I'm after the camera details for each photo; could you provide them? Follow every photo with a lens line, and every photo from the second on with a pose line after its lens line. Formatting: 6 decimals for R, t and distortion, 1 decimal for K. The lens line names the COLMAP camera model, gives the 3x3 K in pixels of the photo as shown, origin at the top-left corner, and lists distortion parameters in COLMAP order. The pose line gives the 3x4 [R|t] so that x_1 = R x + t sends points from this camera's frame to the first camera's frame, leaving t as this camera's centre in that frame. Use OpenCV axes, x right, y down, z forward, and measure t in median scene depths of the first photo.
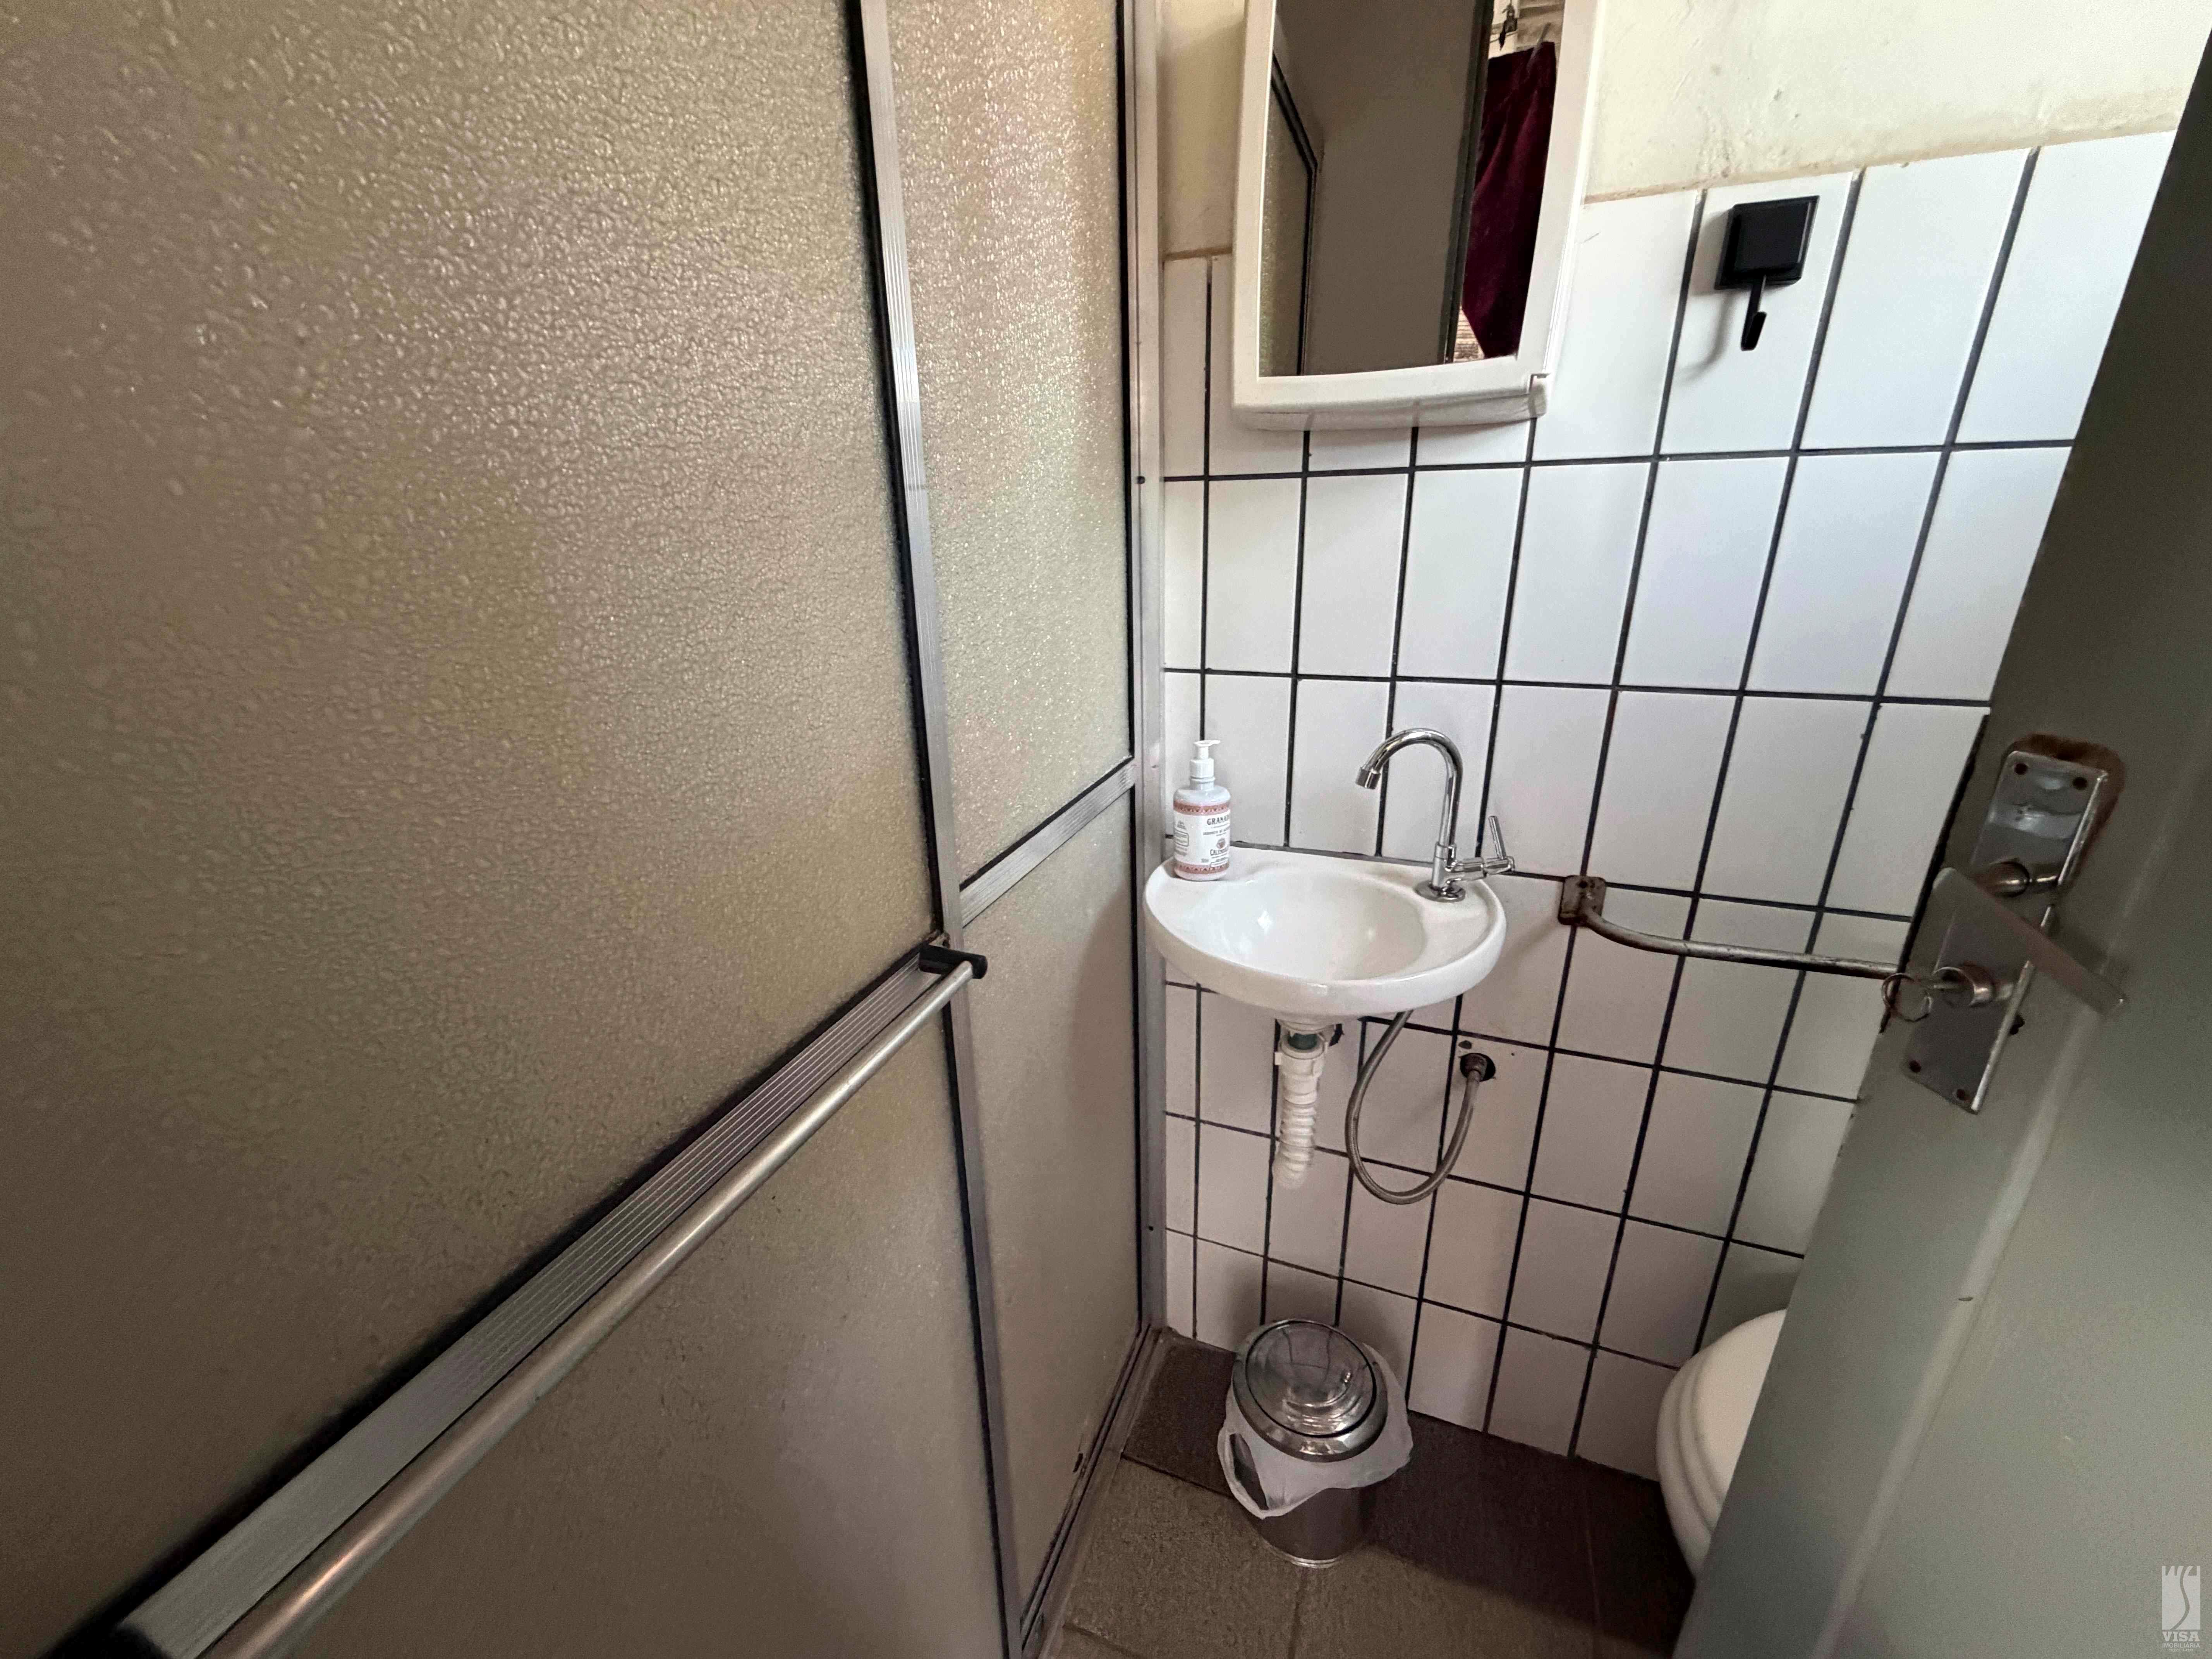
lens RADIAL K [[877.1, 0, 1098.1], [0, 877.1, 827.1], [0, 0, 1]] dist [0.001291, 0.000055]
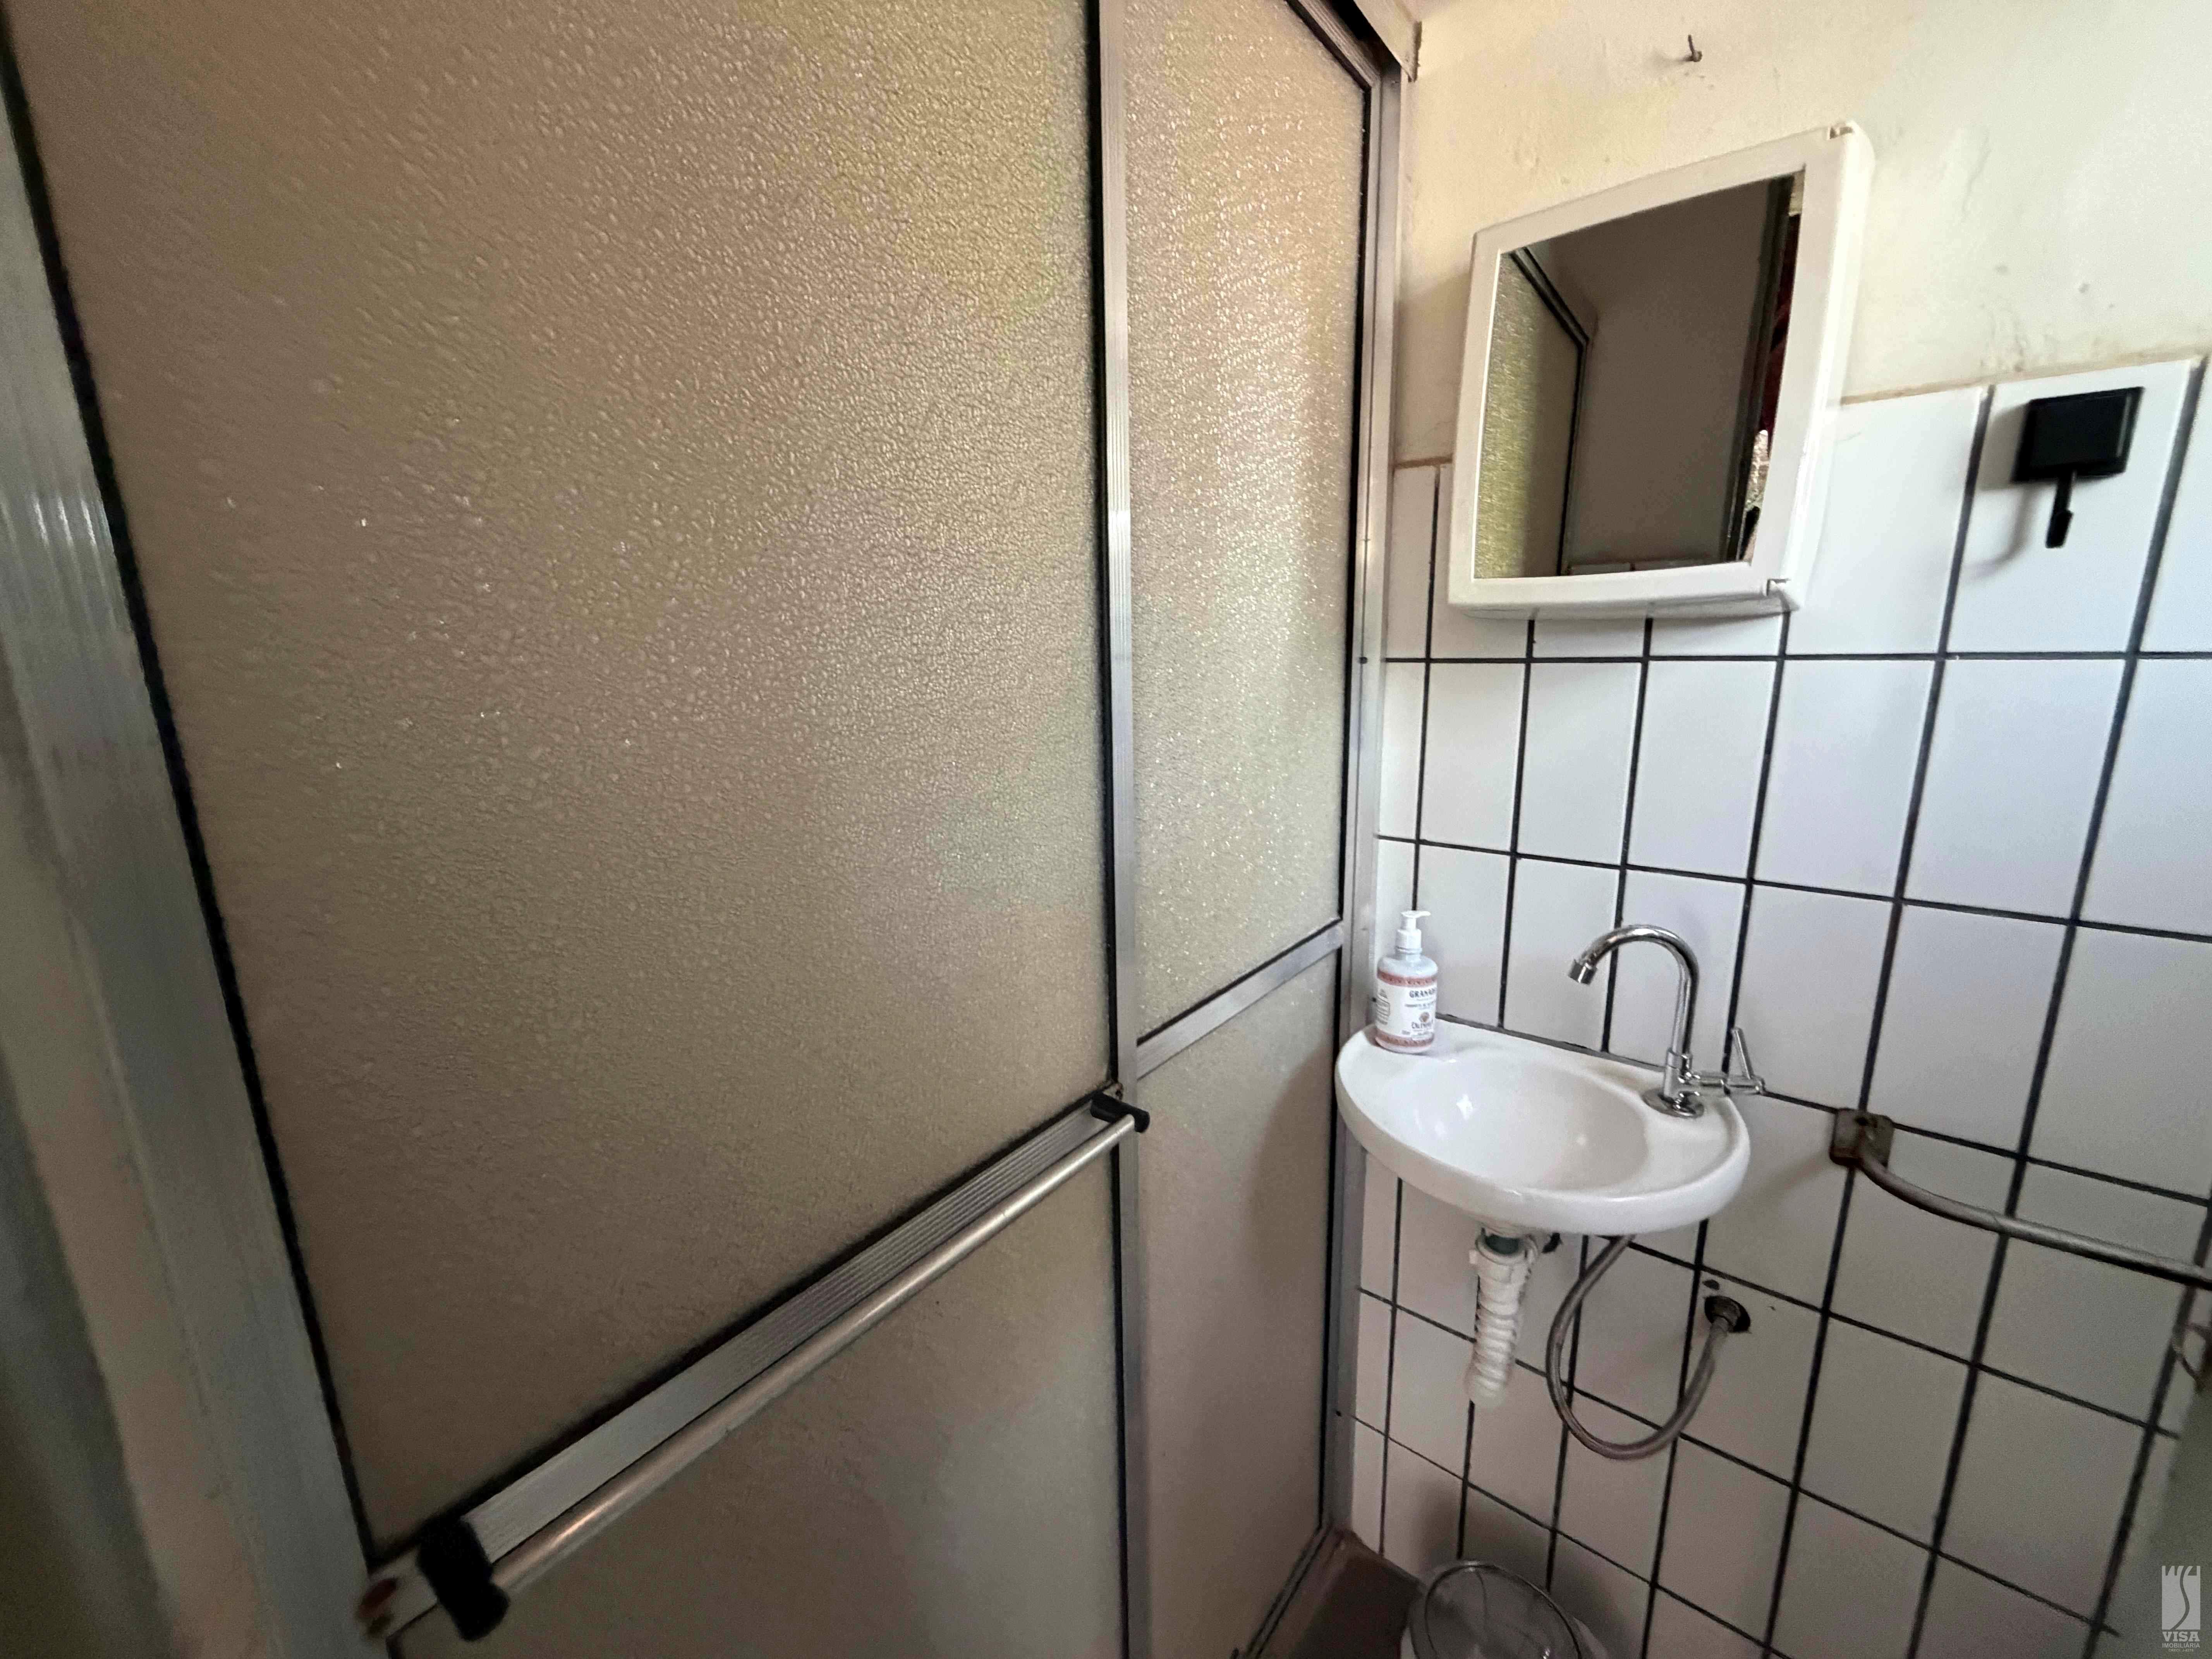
lens RADIAL K [[879.6, 0, 1104.4], [0, 879.6, 826.1], [0, 0, 1]] dist [0.000158, 0.000067]
pose [[0.954583, 0.065489, -0.290659, 0.073088], [-0.100906, 0.988954, -0.108575, -0.052031], [0.280338, 0.132973, 0.950646, -0.069999]]
